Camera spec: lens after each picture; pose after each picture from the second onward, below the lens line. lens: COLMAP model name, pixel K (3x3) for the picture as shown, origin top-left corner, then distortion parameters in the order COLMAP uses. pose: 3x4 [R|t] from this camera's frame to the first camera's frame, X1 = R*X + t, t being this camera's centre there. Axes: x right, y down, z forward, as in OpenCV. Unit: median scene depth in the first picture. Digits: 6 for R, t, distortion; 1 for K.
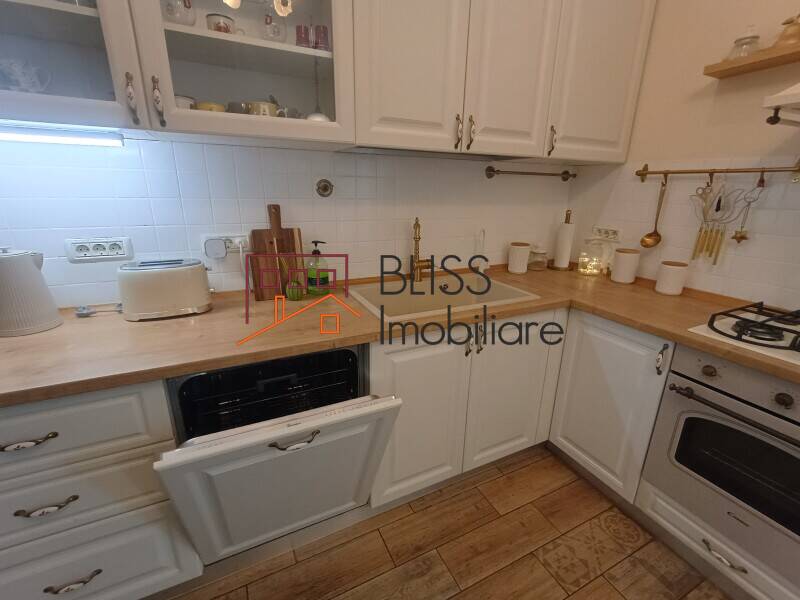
lens RADIAL K [[365.2, 0, 402.6], [0, 365.2, 298.2], [0, 0, 1]] dist [0.003872, -0.000086]
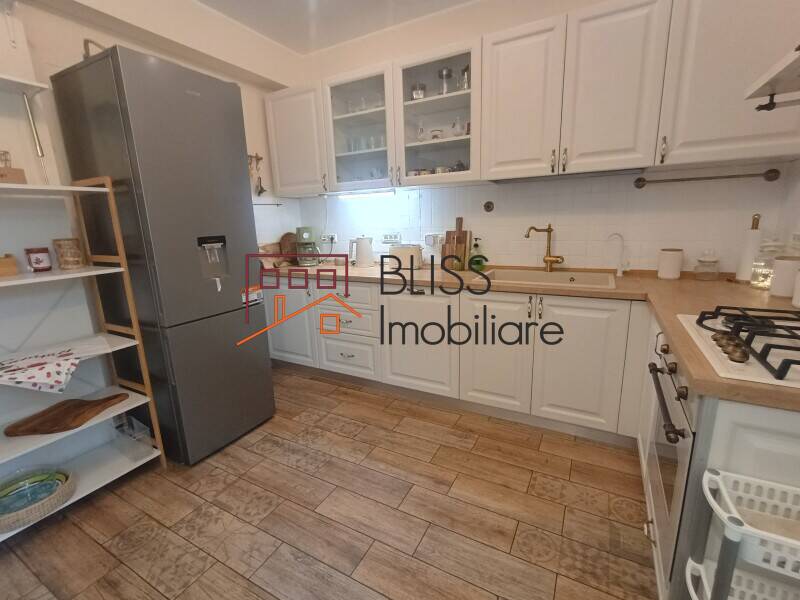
lens RADIAL K [[365.2, 0, 401.8], [0, 365.2, 301.7], [0, 0, 1]] dist [0.003872, -0.000086]
pose [[0.562142, 0.147461, -0.813789, 1.021379], [-0.203582, 0.978372, 0.036655, 0.144427], [0.801593, 0.145067, 0.580004, -0.212845]]
